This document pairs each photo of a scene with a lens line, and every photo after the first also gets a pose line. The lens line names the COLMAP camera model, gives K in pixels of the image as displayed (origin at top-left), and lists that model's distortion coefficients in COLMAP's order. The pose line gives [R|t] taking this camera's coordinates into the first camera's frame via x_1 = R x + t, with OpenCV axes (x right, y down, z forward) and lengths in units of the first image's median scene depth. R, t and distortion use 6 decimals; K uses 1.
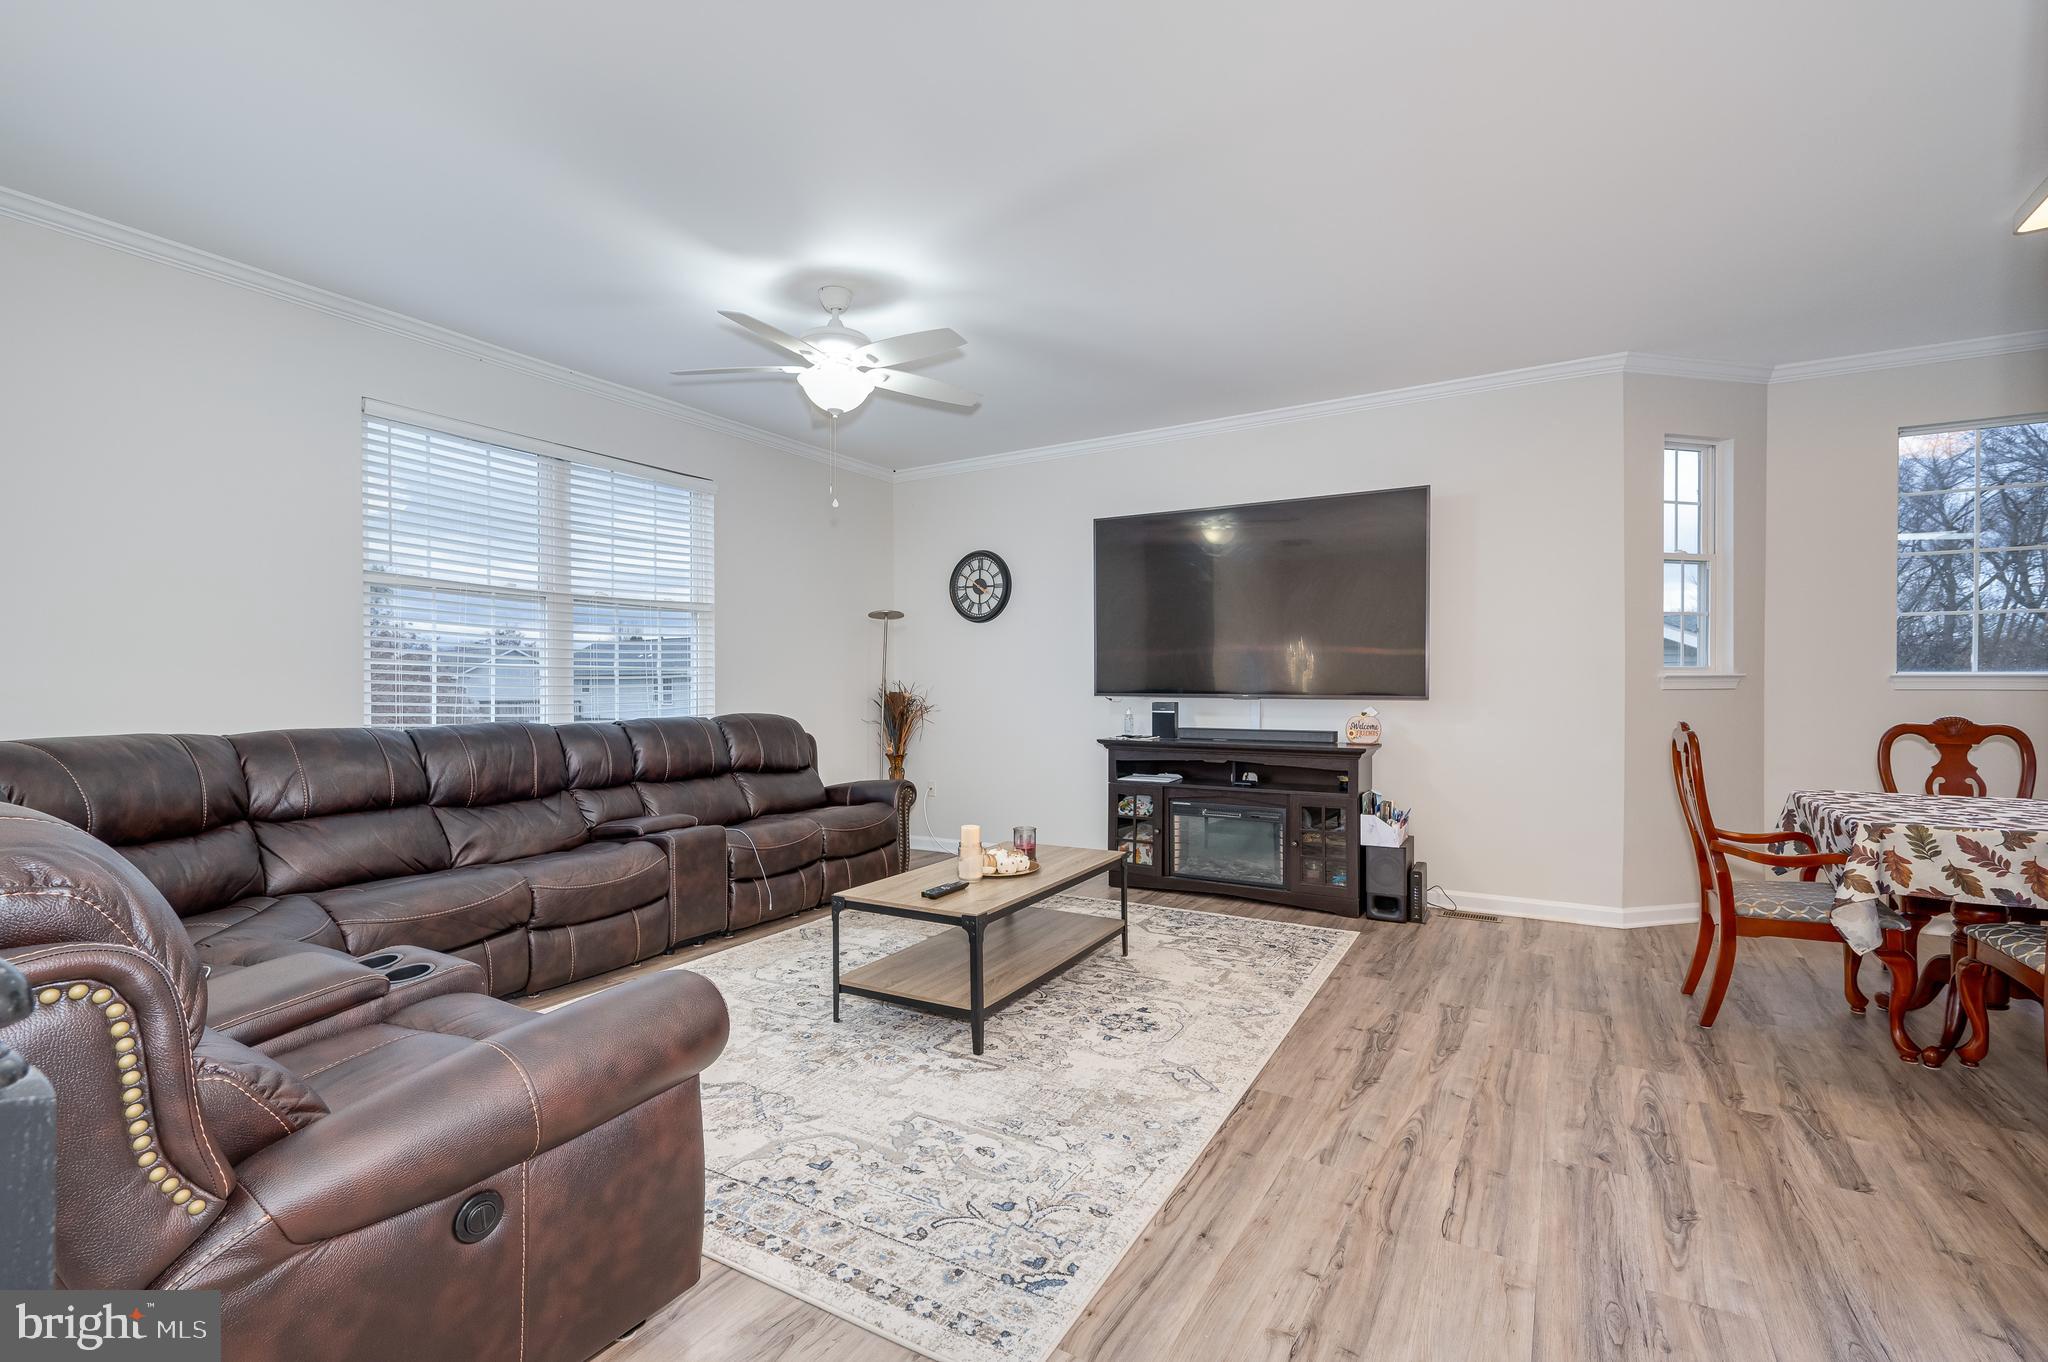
lens RADIAL K [[917.8, 0, 1028.3], [0, 917.8, 685.6], [0, 0, 1]] dist [0.003761, 0.000491]
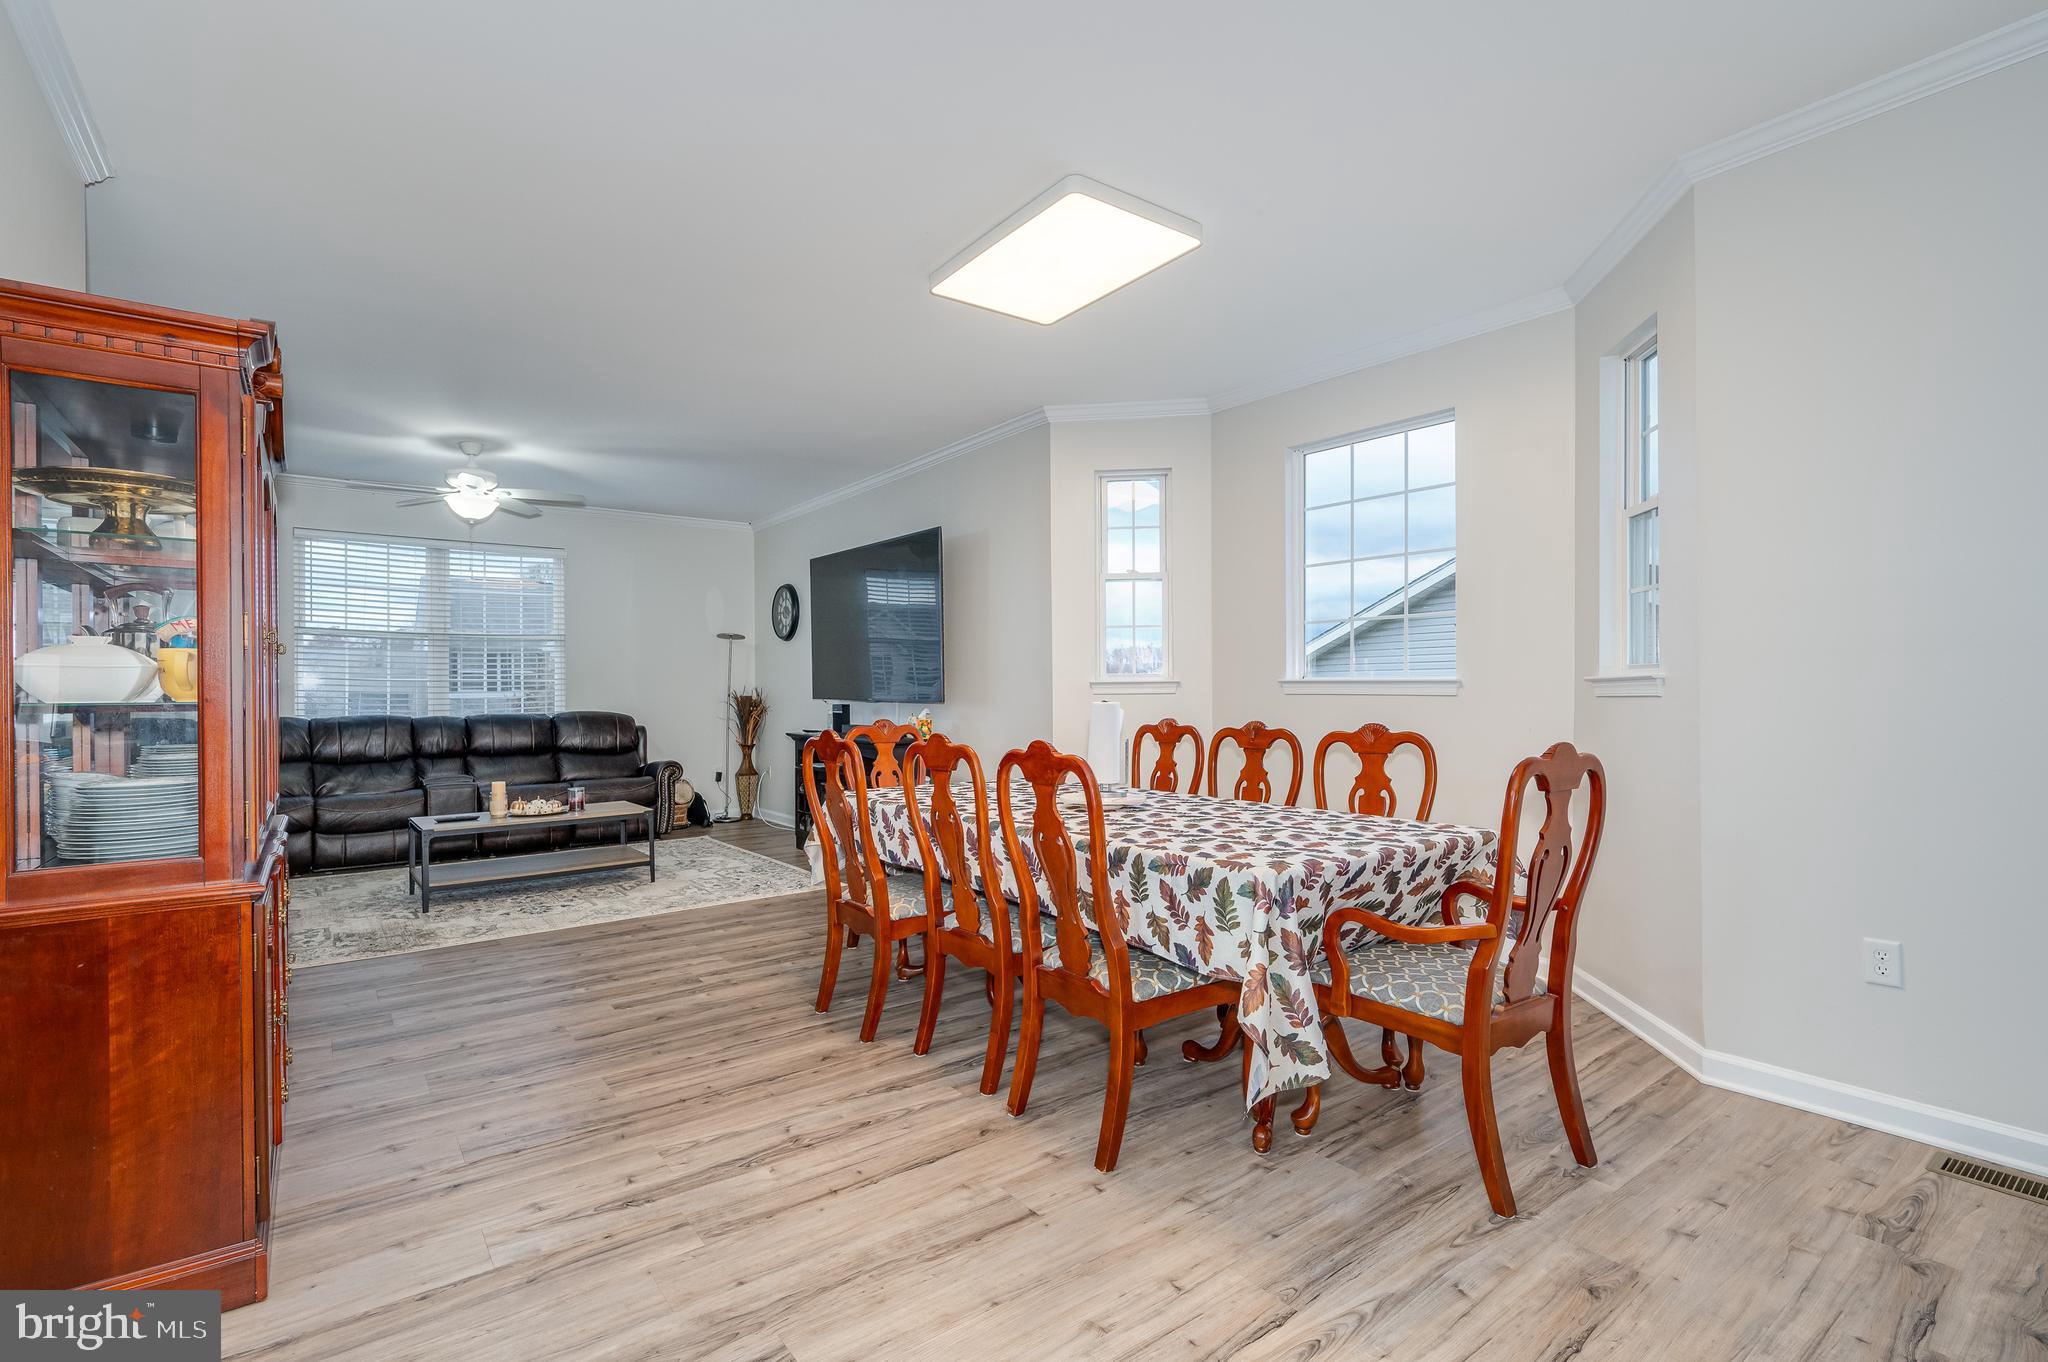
lens RADIAL K [[953.4, 0, 1026.9], [0, 953.4, 690.4], [0, 0, 1]] dist [0.001023, 0.000092]
pose [[0.925893, -0.003548, -0.377769, 1.384272], [0.005107, 0.999982, 0.003123, -0.005632], [0.377751, -0.004821, 0.925895, -0.169994]]
